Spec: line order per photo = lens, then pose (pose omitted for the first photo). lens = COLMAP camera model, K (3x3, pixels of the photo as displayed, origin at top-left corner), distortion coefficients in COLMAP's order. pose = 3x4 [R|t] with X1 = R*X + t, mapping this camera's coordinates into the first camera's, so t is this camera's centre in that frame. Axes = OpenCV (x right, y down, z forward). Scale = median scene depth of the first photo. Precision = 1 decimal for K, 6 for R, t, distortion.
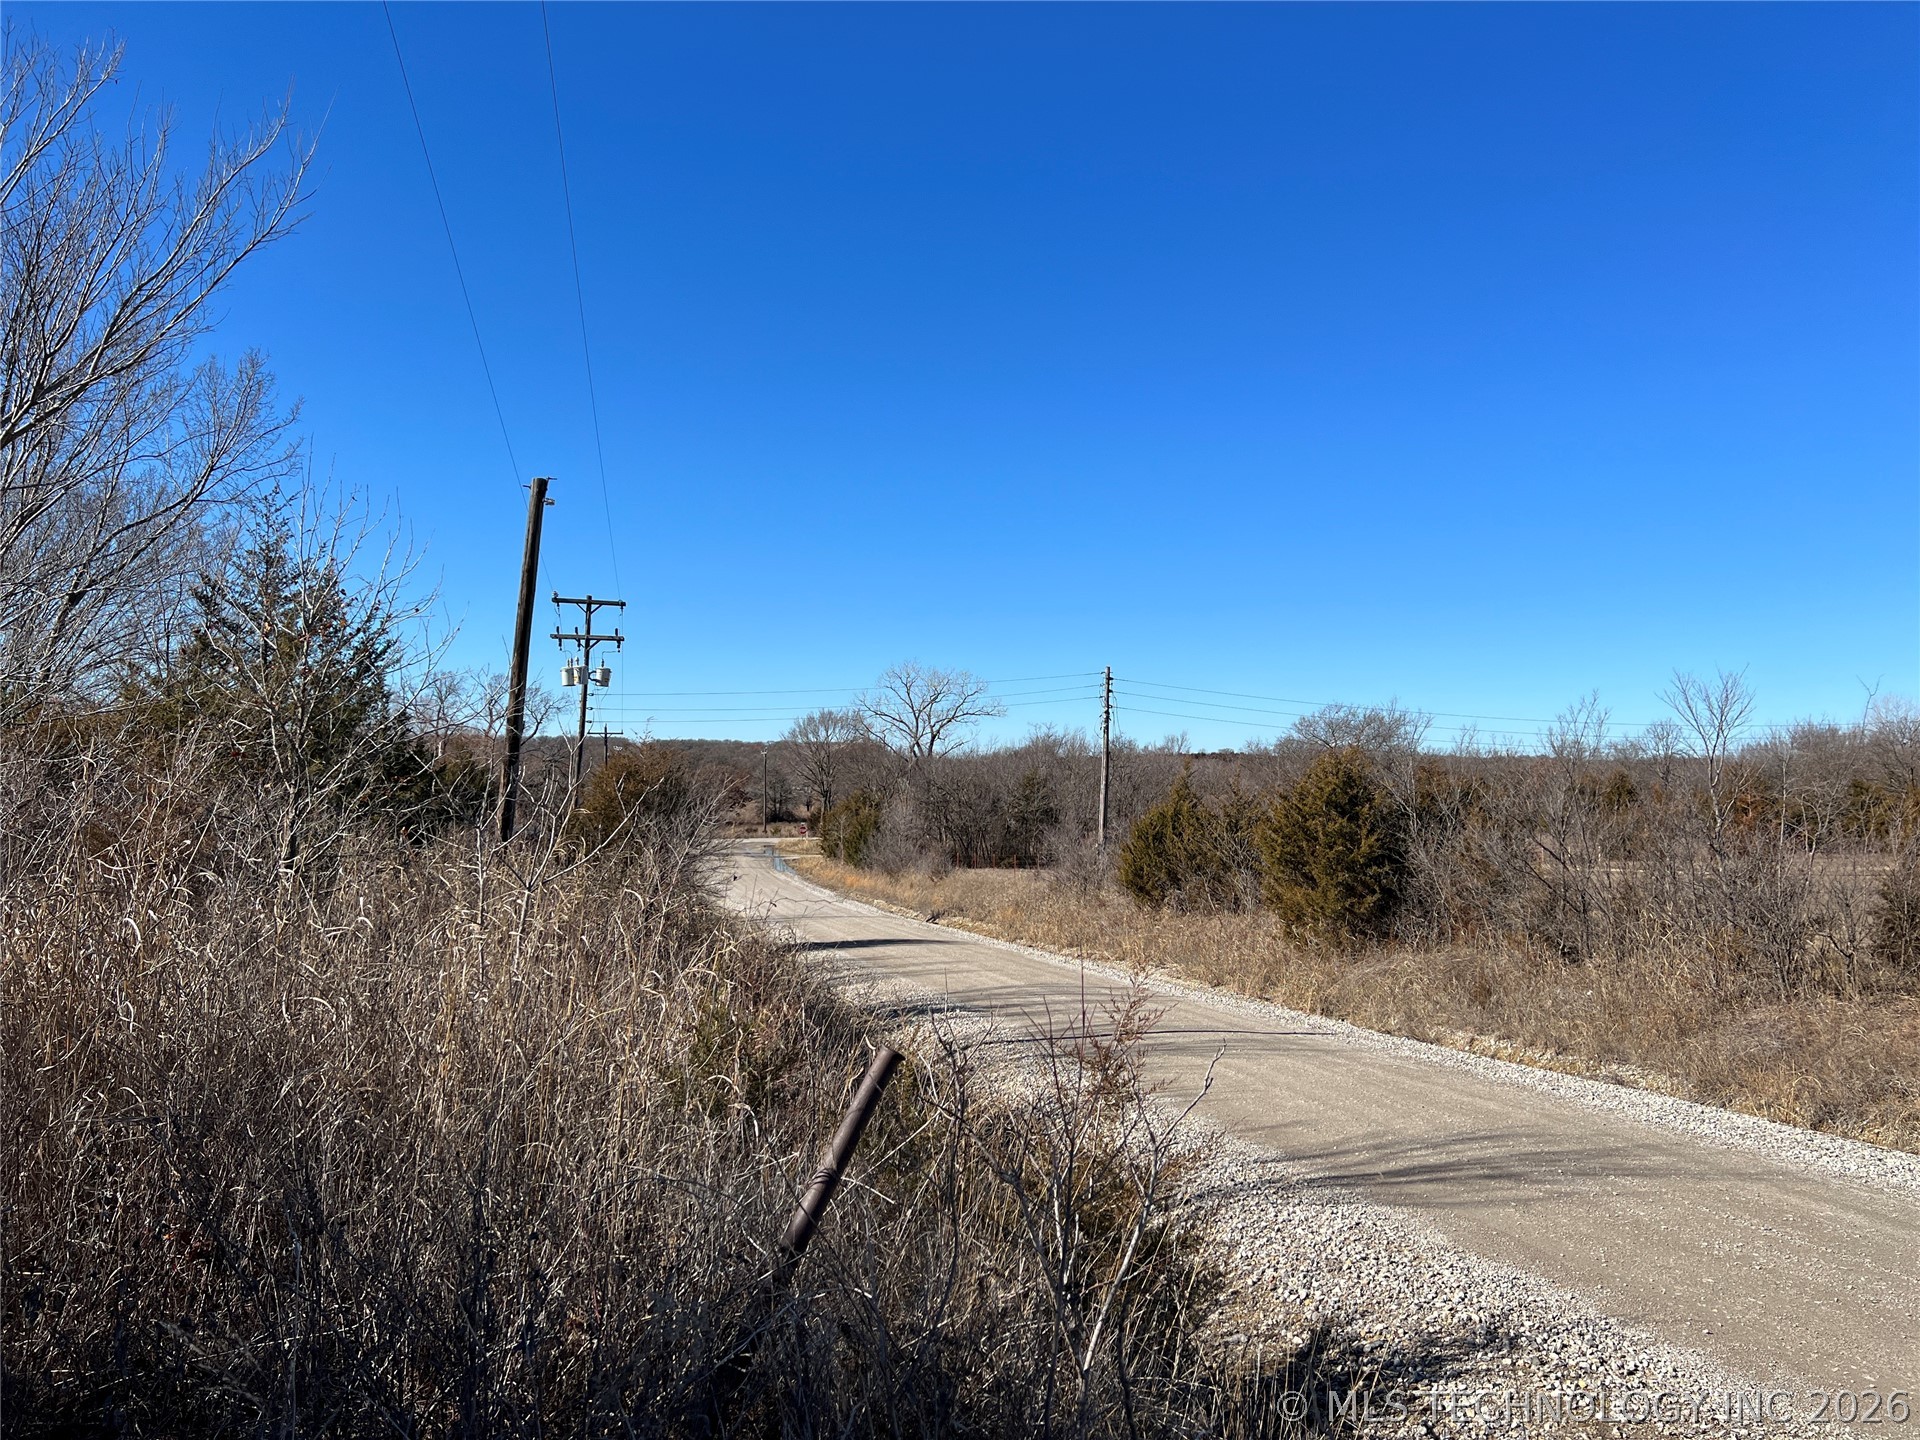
lens RADIAL K [[1446.6, 0, 977.0], [0, 1446.6, 738.4], [0, 0, 1]] dist [0.065017, -0.075559]
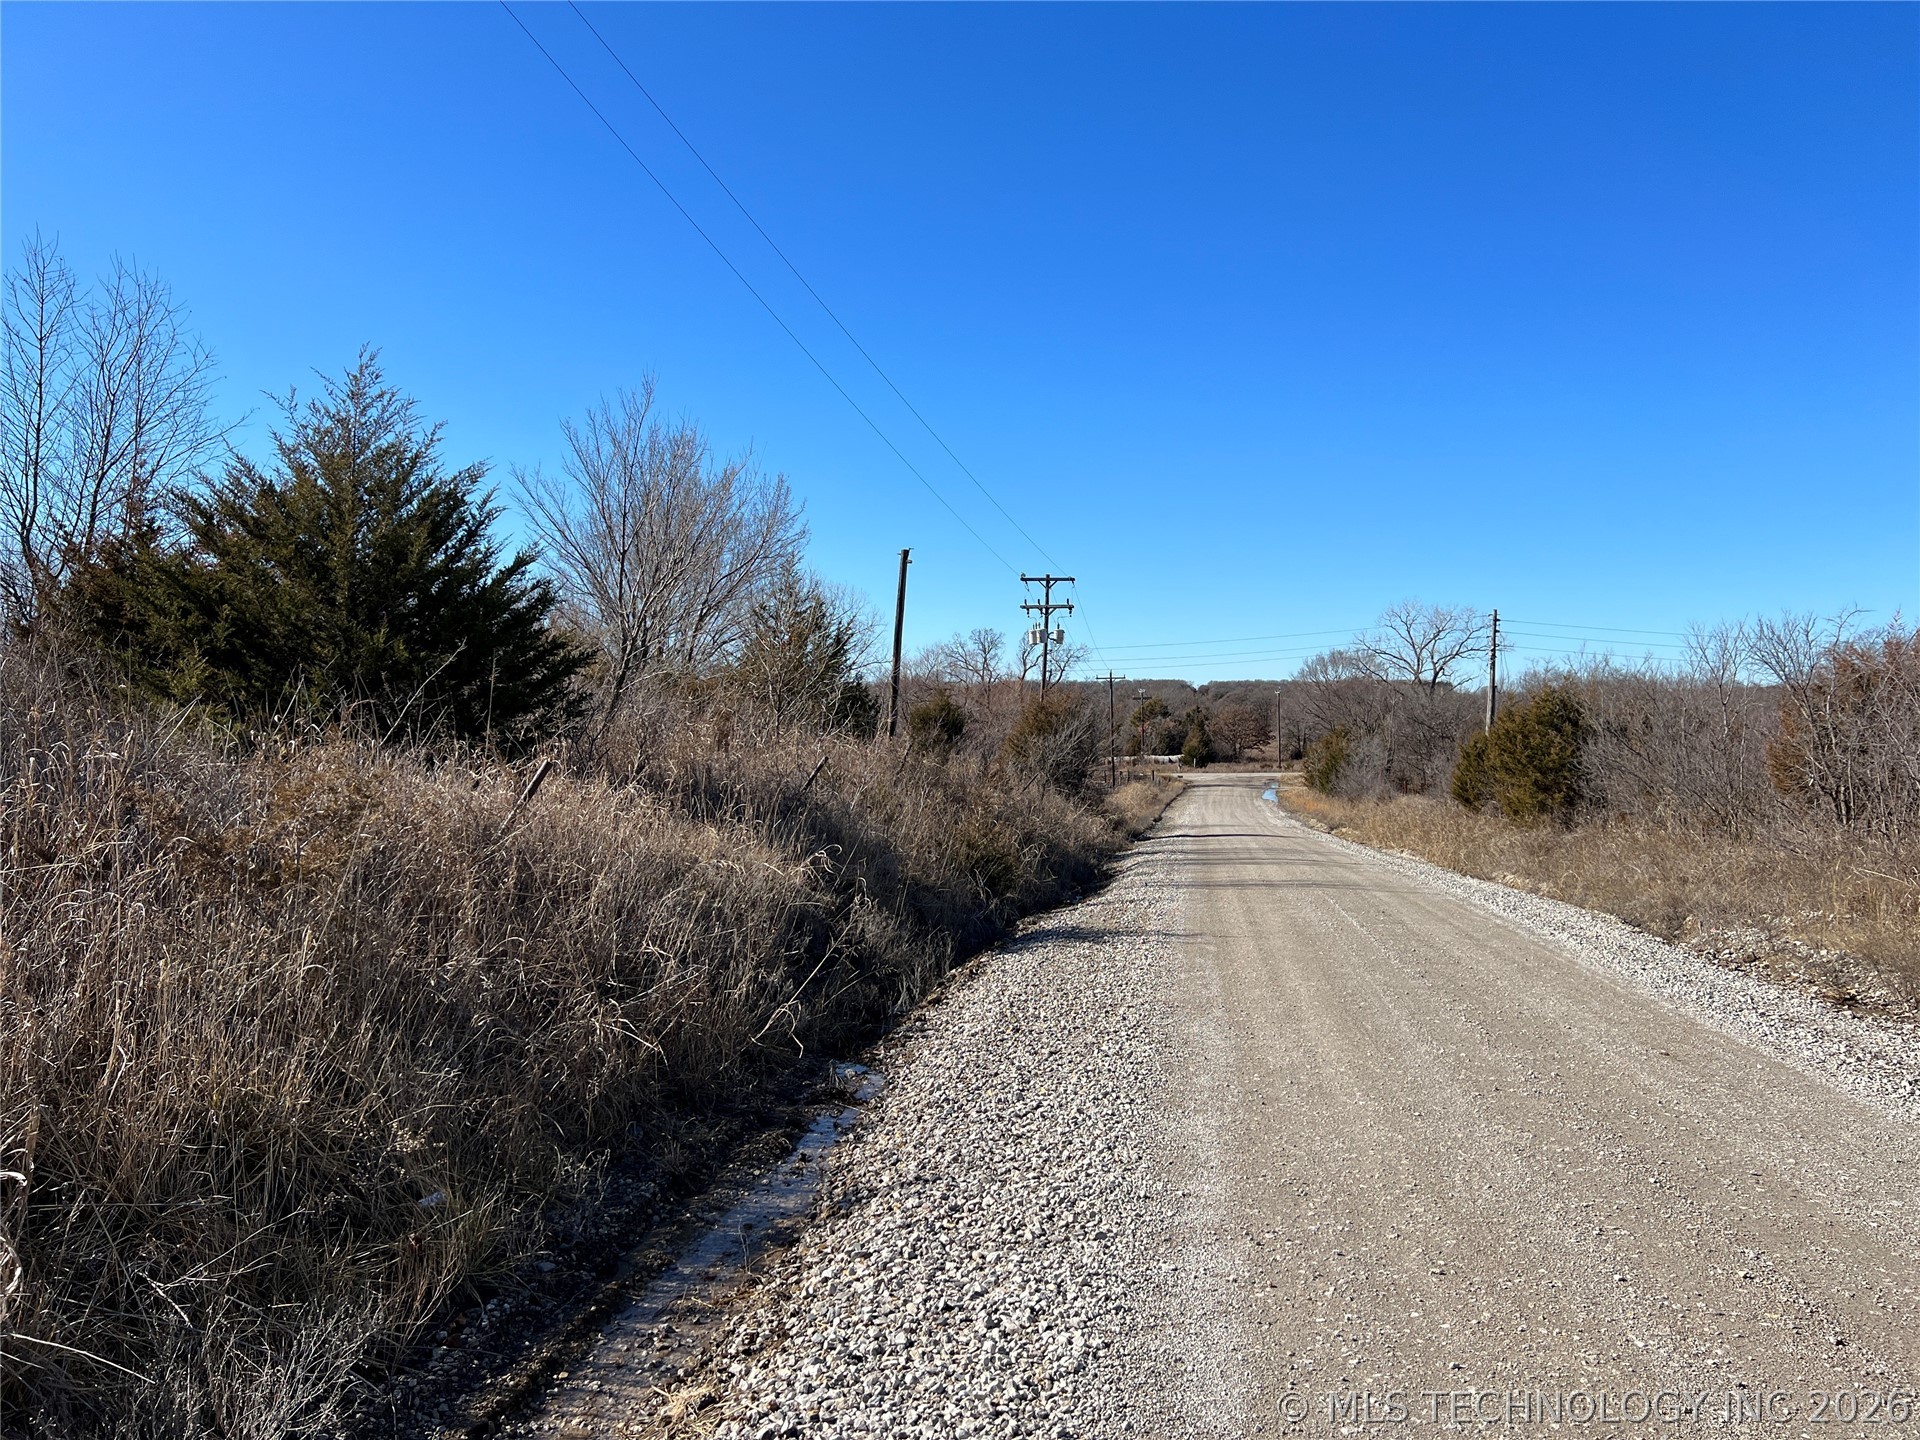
lens RADIAL K [[1446.6, 0, 952.6], [0, 1446.6, 701.4], [0, 0, 1]] dist [0.065017, -0.075559]
pose [[0.921834, -0.018001, -0.387166, 0.151228], [0.023930, 0.999658, 0.010499, -0.000434], [0.386845, -0.018944, 0.921950, -0.220620]]
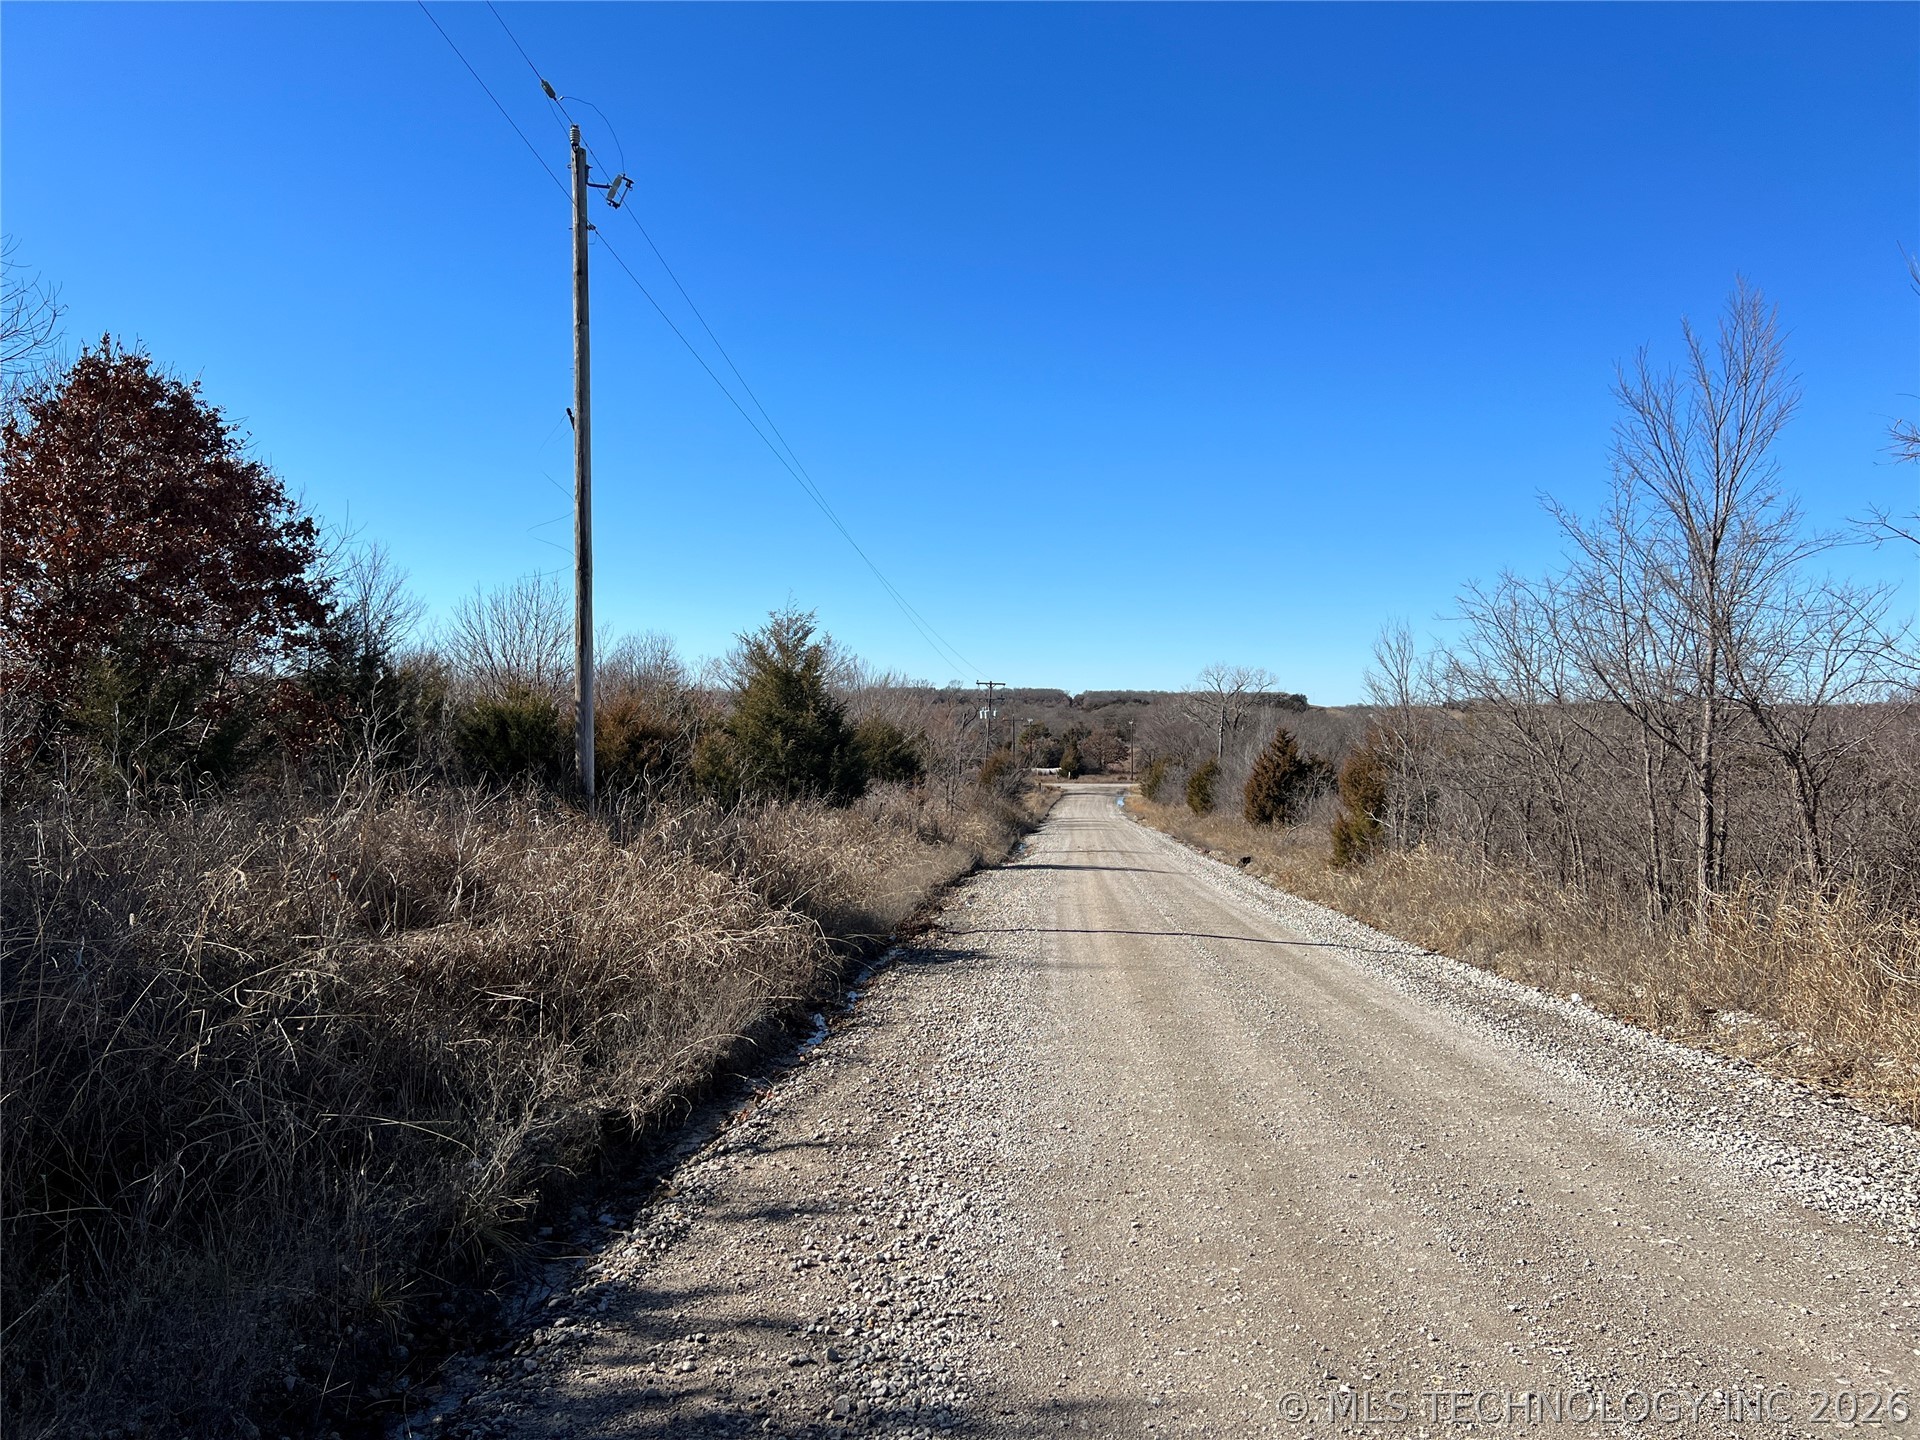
lens RADIAL K [[1446.6, 0, 961.6], [0, 1446.6, 733.8], [0, 0, 1]] dist [0.065017, -0.075559]
pose [[0.953249, 0.006417, -0.302117, 0.233717], [0.004037, 0.999415, 0.033965, -0.030417], [0.302158, -0.033596, 0.952666, -0.568482]]
